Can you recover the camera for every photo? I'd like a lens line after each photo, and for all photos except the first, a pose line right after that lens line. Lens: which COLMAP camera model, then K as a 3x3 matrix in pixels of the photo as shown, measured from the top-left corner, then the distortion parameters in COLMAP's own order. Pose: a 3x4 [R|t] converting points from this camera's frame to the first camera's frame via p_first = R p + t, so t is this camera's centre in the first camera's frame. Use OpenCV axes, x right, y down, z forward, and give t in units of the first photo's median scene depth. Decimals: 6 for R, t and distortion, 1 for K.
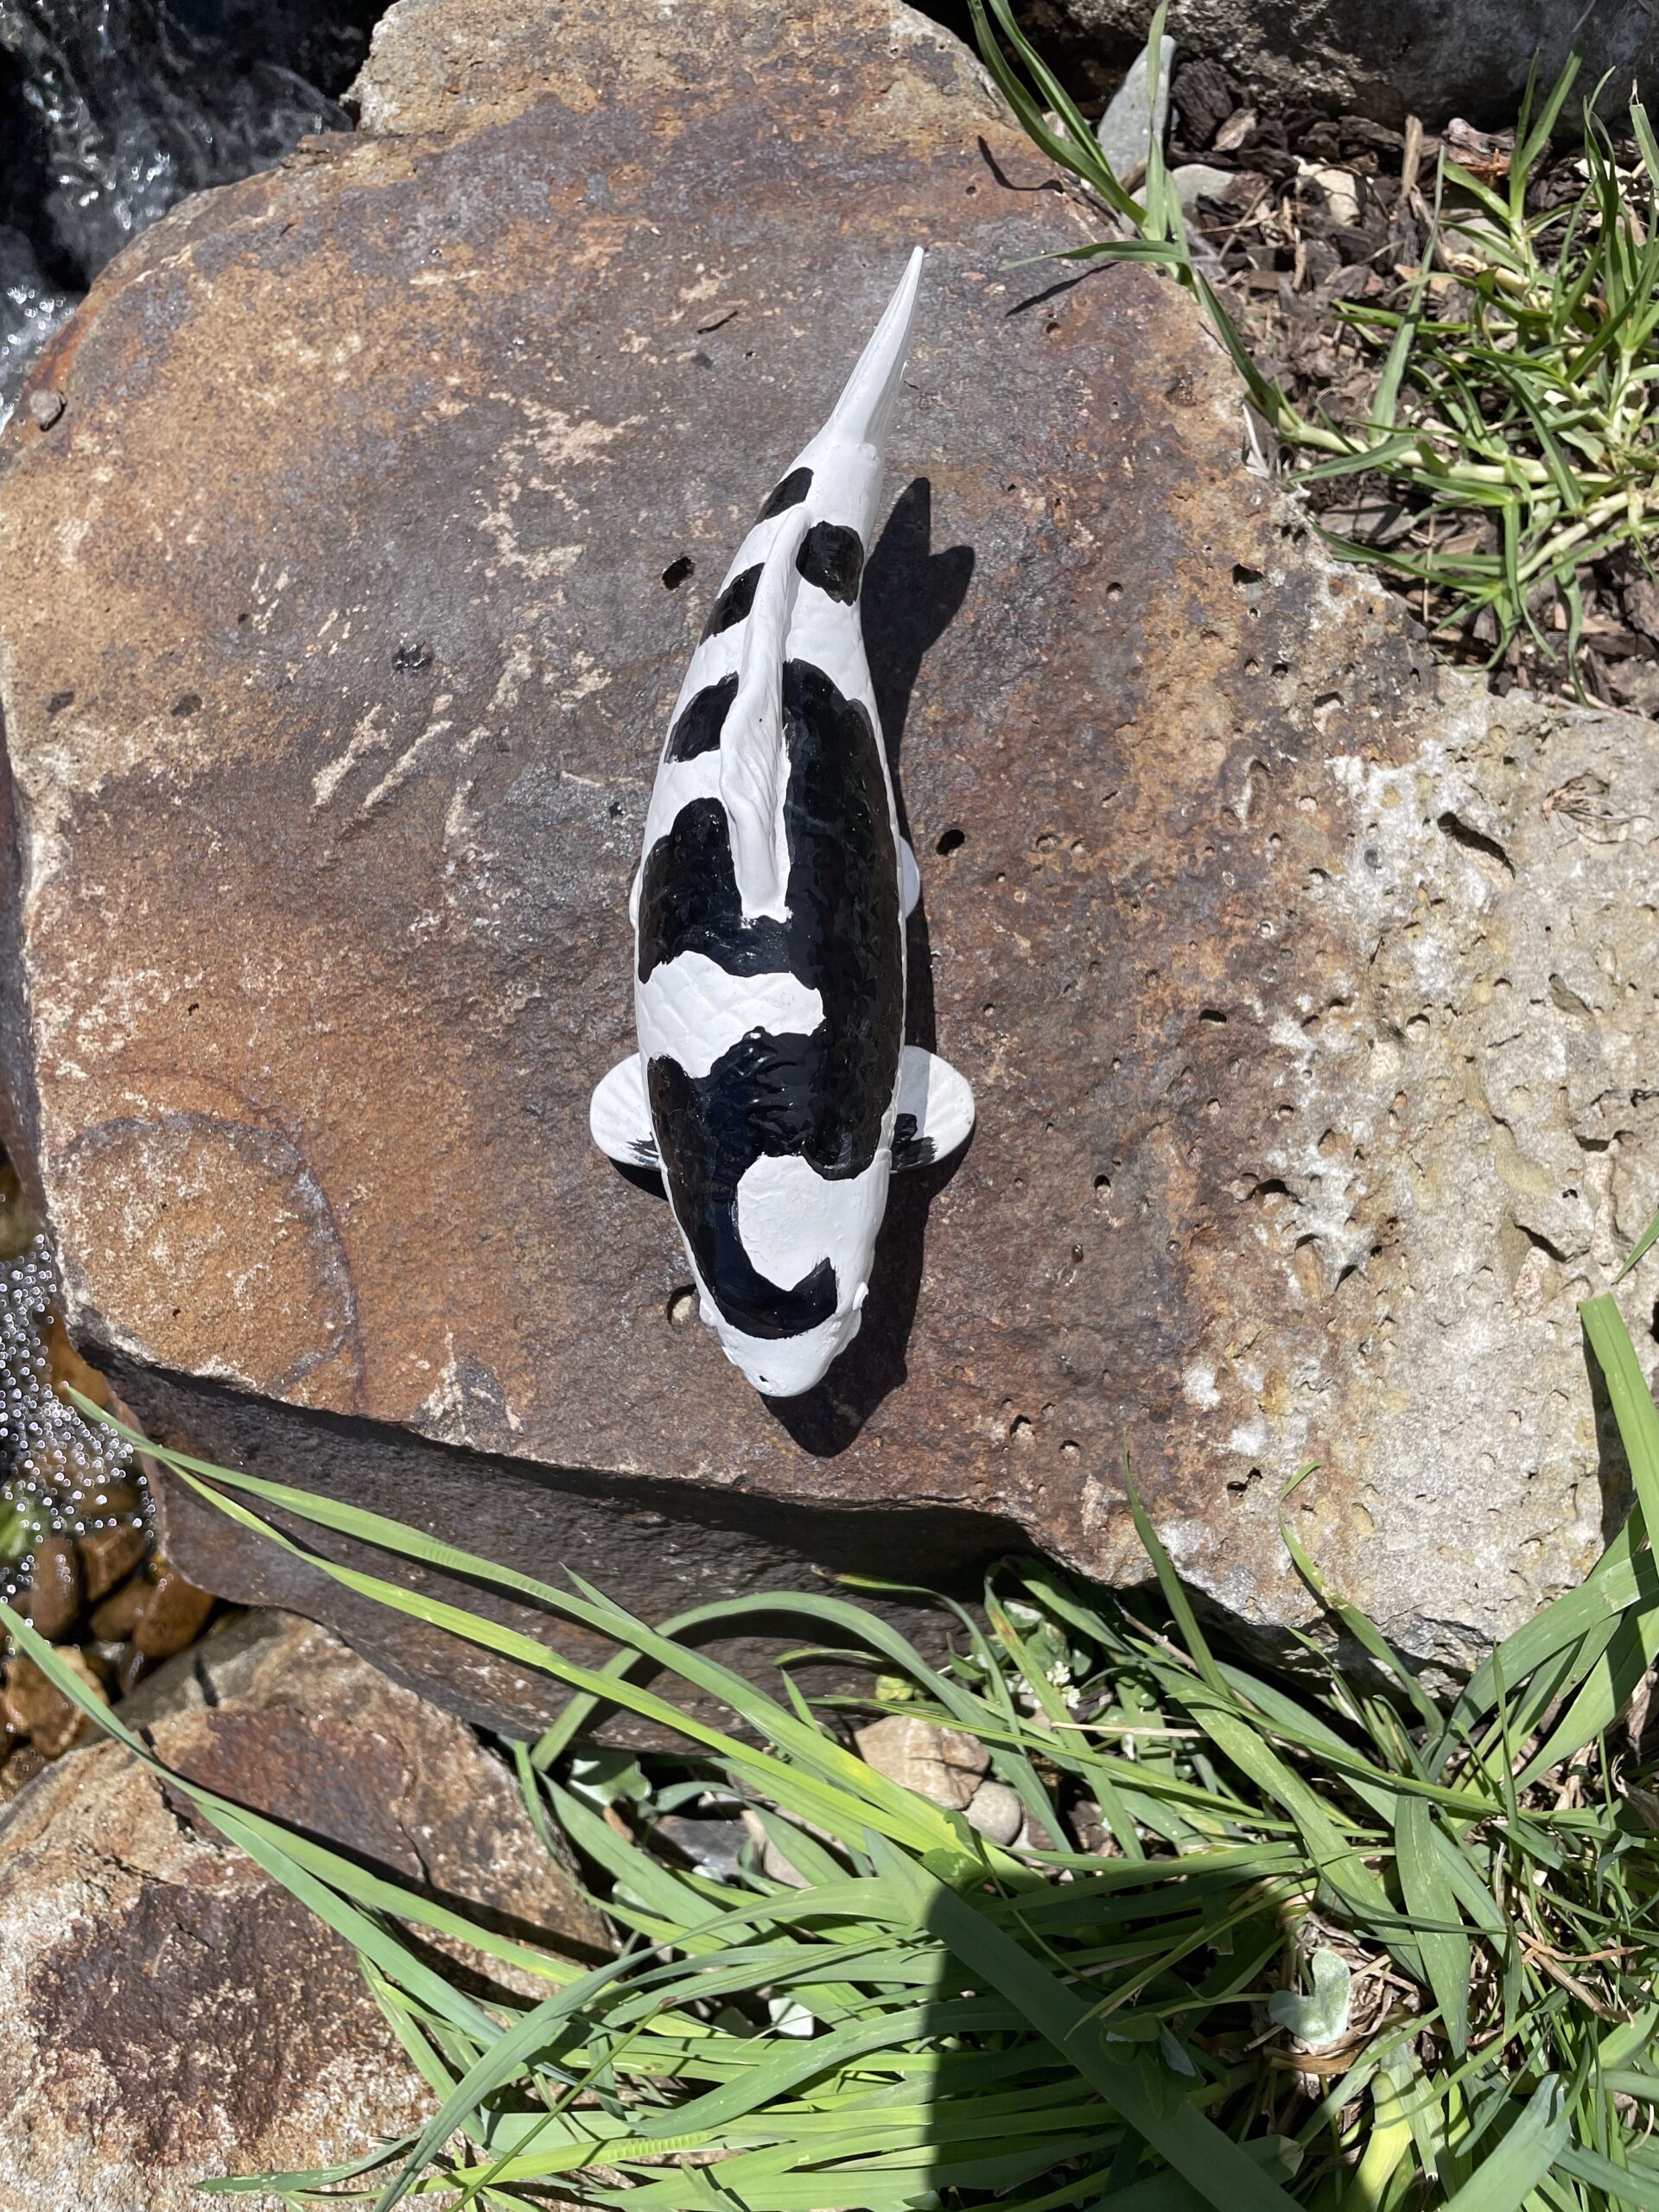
lens RADIAL K [[1681.8, 0, 835.5], [0, 1681.8, 1092.2], [0, 0, 1]] dist [0.074373, -0.114007]
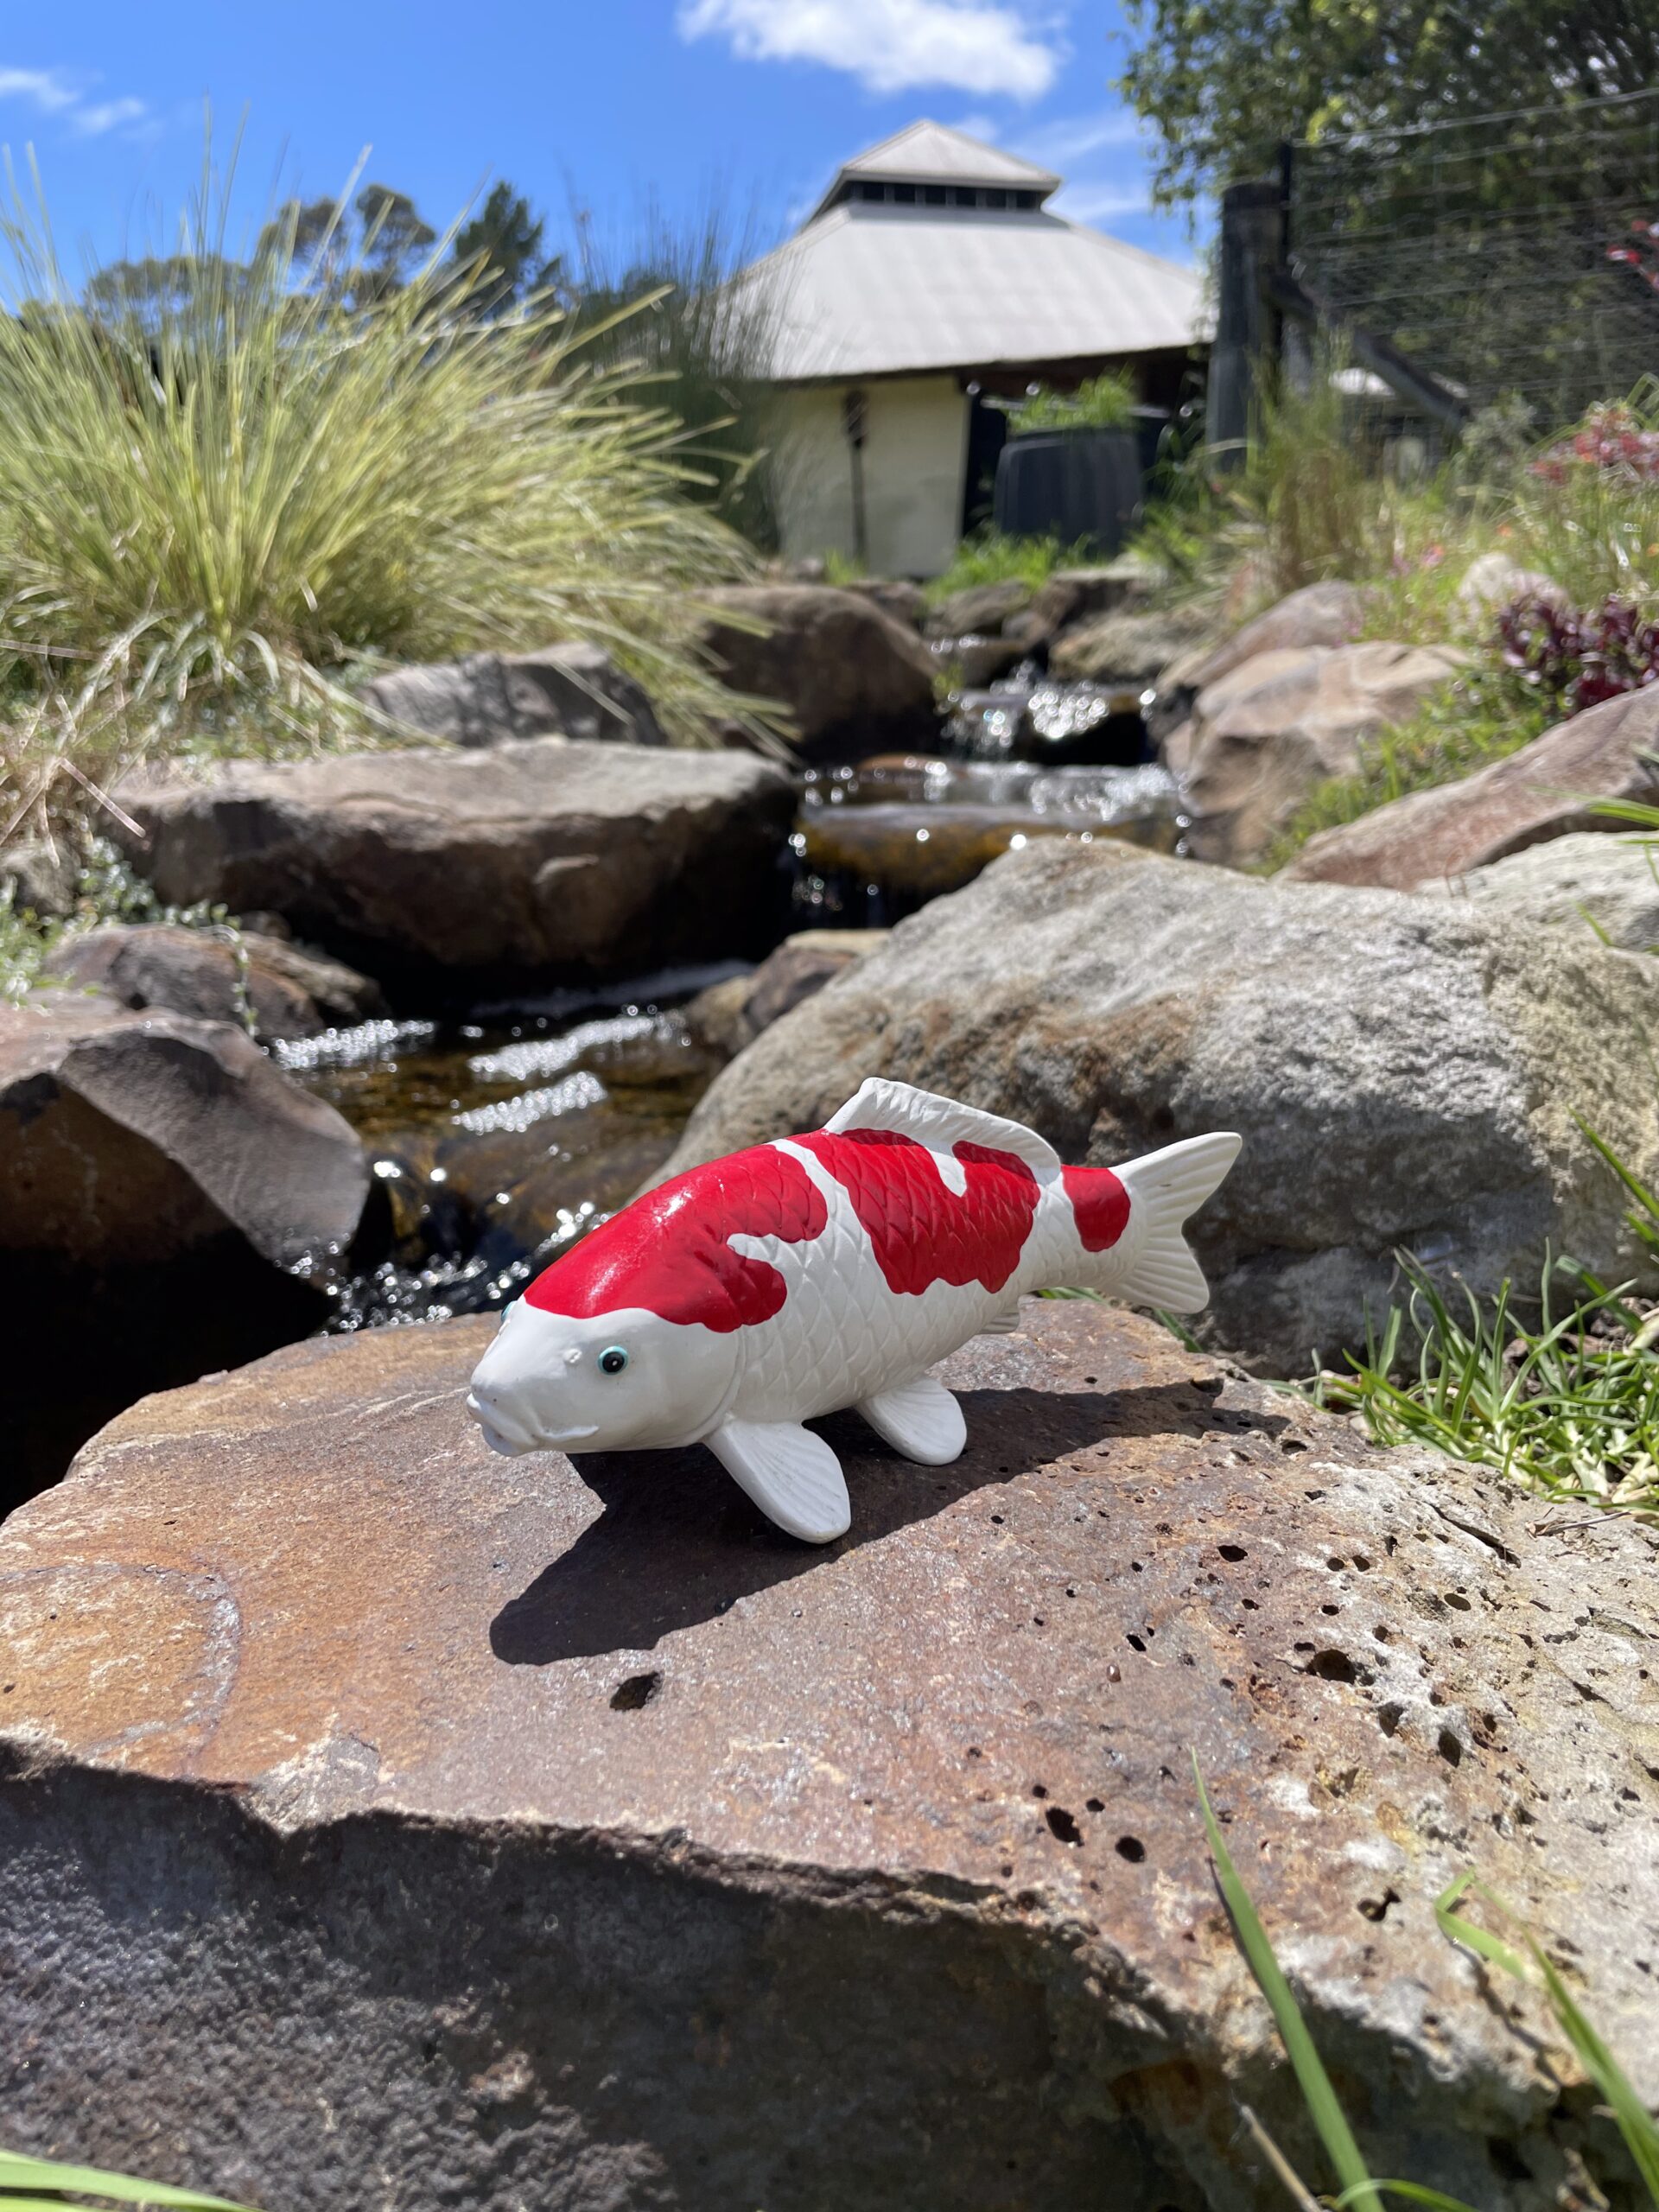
lens RADIAL K [[1685.8, 0, 835.0], [0, 1685.8, 1103.4], [0, 0, 1]] dist [0.072067, -0.111173]
pose [[0.997631, 0.059196, -0.035035, 0.017527], [-0.053509, 0.347797, -0.936042, 0.745835], [-0.043225, 0.935699, 0.350140, 0.418162]]
